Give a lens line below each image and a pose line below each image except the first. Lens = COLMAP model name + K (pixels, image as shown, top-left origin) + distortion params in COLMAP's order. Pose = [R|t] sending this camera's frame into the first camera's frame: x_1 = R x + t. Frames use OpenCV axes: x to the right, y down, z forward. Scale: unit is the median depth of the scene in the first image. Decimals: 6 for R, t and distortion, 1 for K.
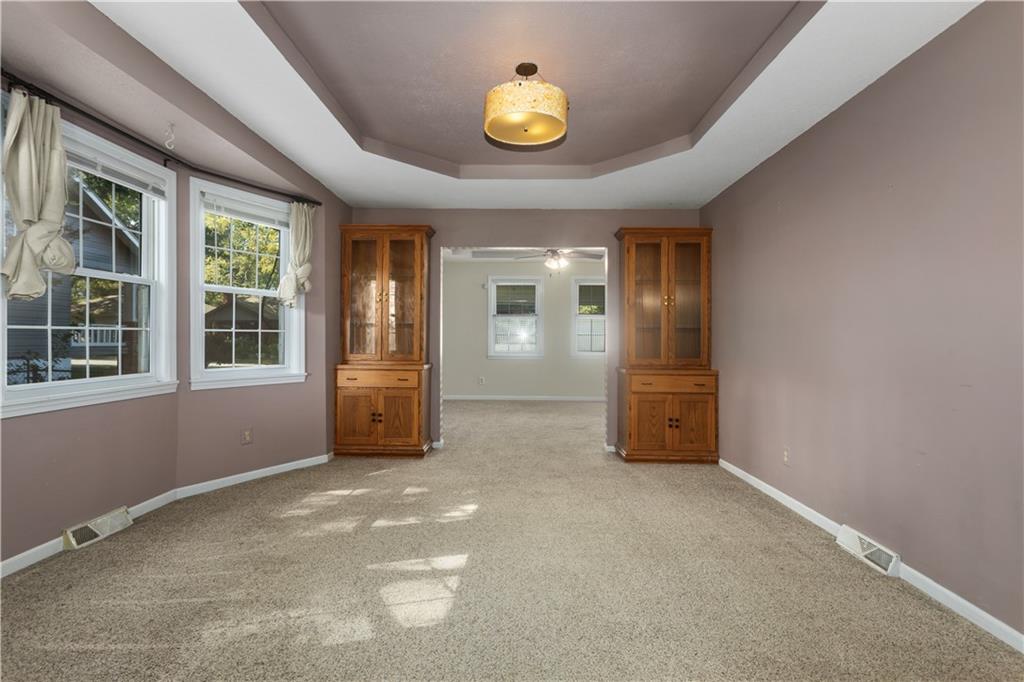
lens RADIAL K [[489.0, 0, 514.4], [0, 489.0, 336.6], [0, 0, 1]] dist [-0.002433, 0.001360]
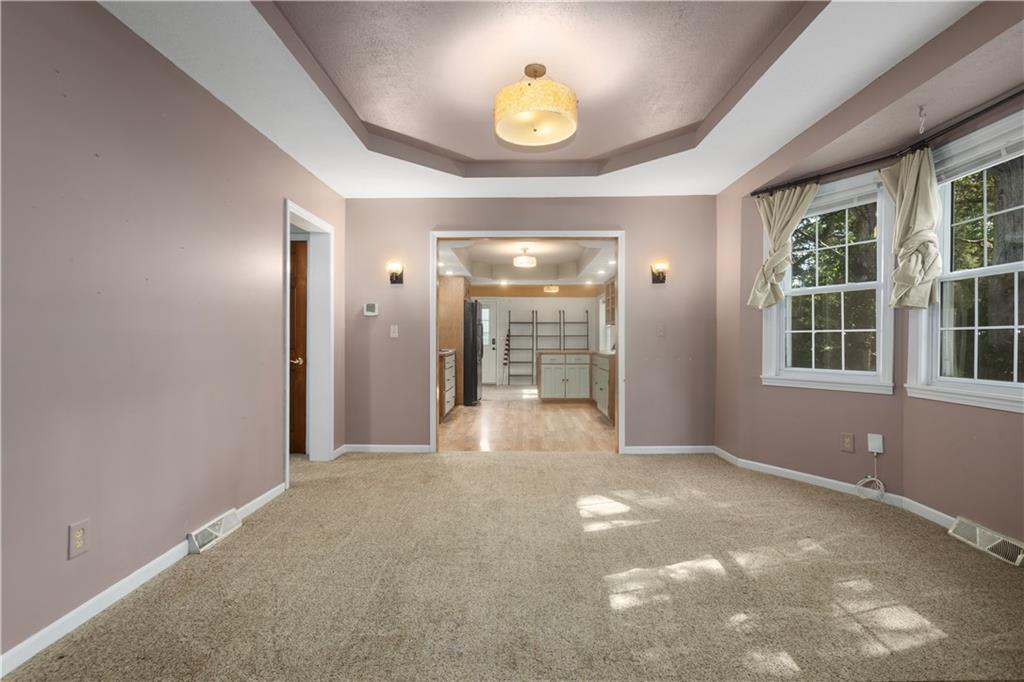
lens RADIAL K [[489.0, 0, 504.7], [0, 489.0, 338.6], [0, 0, 1]] dist [-0.002433, 0.001360]
pose [[-0.999906, -0.003498, 0.013261, 0.057050], [-0.003434, 0.999983, 0.004792, 0.000752], [-0.013278, 0.004746, -0.999901, 1.619598]]
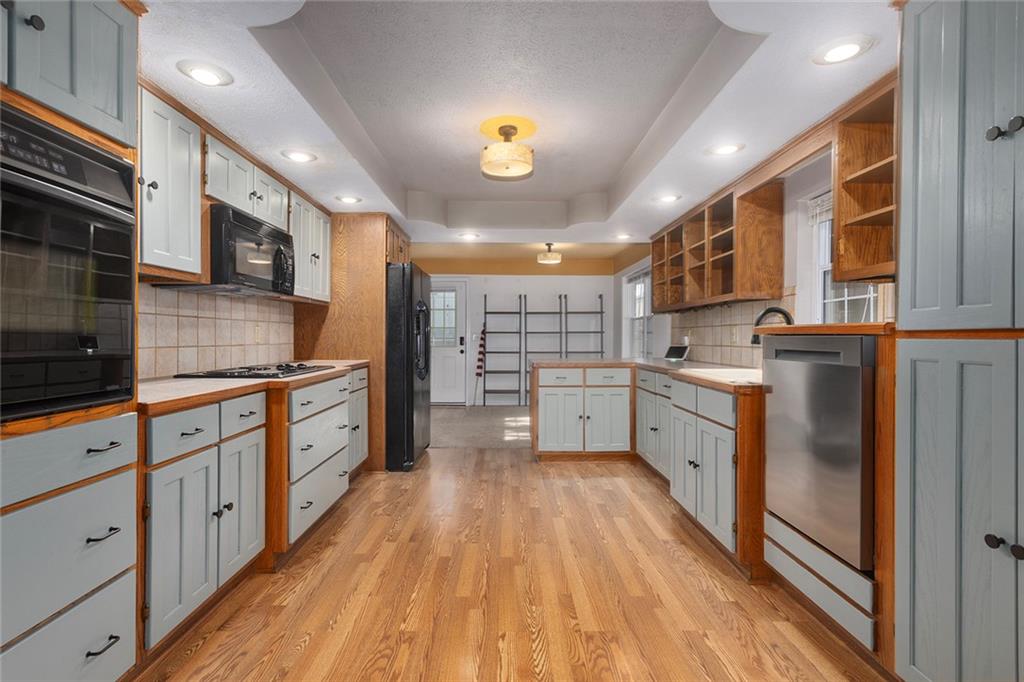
lens RADIAL K [[489.0, 0, 510.0], [0, 489.0, 335.9], [0, 0, 1]] dist [-0.002433, 0.001360]
pose [[-0.999573, -0.003559, -0.028989, 0.027129], [-0.003757, 0.999970, 0.006782, -0.000473], [0.028964, 0.006888, -0.999557, 0.727474]]
